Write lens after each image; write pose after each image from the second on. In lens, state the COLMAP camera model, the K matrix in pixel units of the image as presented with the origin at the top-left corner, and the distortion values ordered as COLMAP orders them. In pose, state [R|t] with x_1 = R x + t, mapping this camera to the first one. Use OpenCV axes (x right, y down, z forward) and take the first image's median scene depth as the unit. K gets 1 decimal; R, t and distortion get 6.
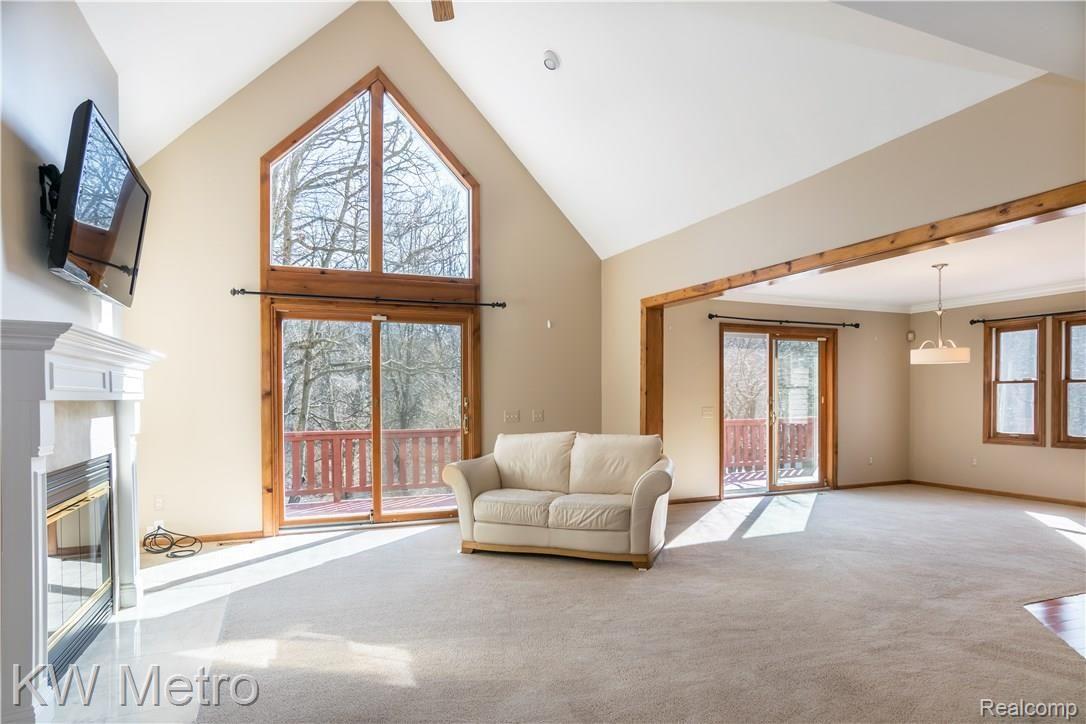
lens RADIAL K [[610.7, 0, 538.4], [0, 610.7, 407.7], [0, 0, 1]] dist [-0.008033, 0.005881]
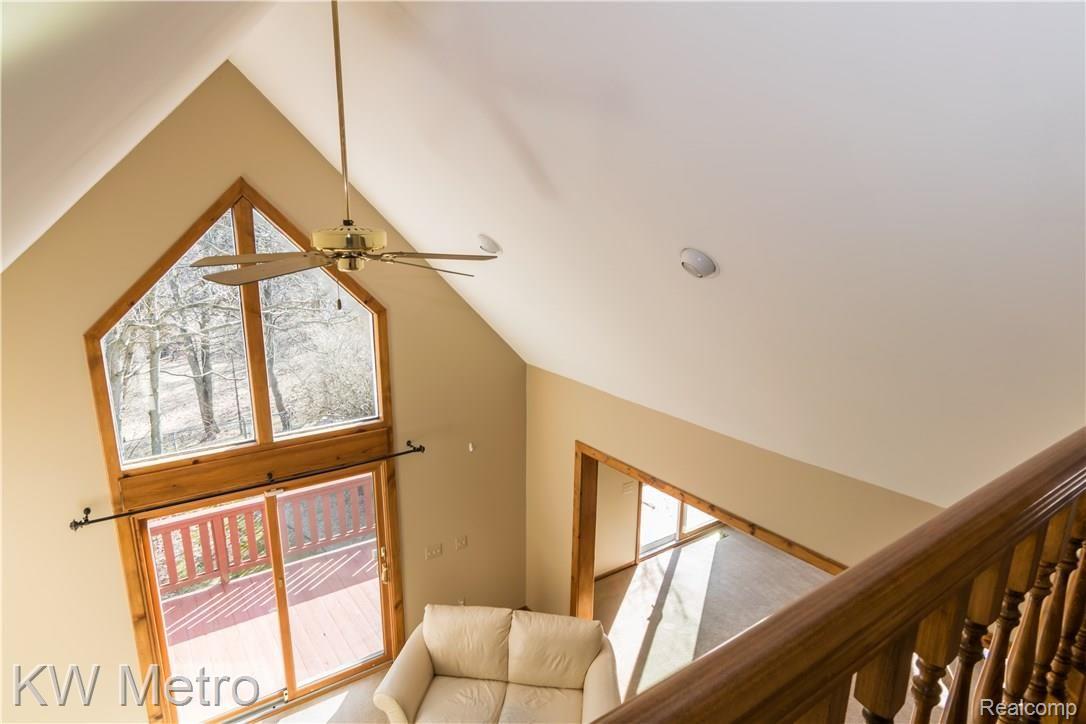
lens RADIAL K [[610.7, 0, 547.2], [0, 610.7, 361.2], [0, 0, 1]] dist [-0.008033, 0.005881]
pose [[0.975552, -0.040543, 0.215998, -0.068878], [-0.009836, 0.973798, 0.227204, -0.513548], [-0.219550, -0.223774, 0.949591, 0.167166]]
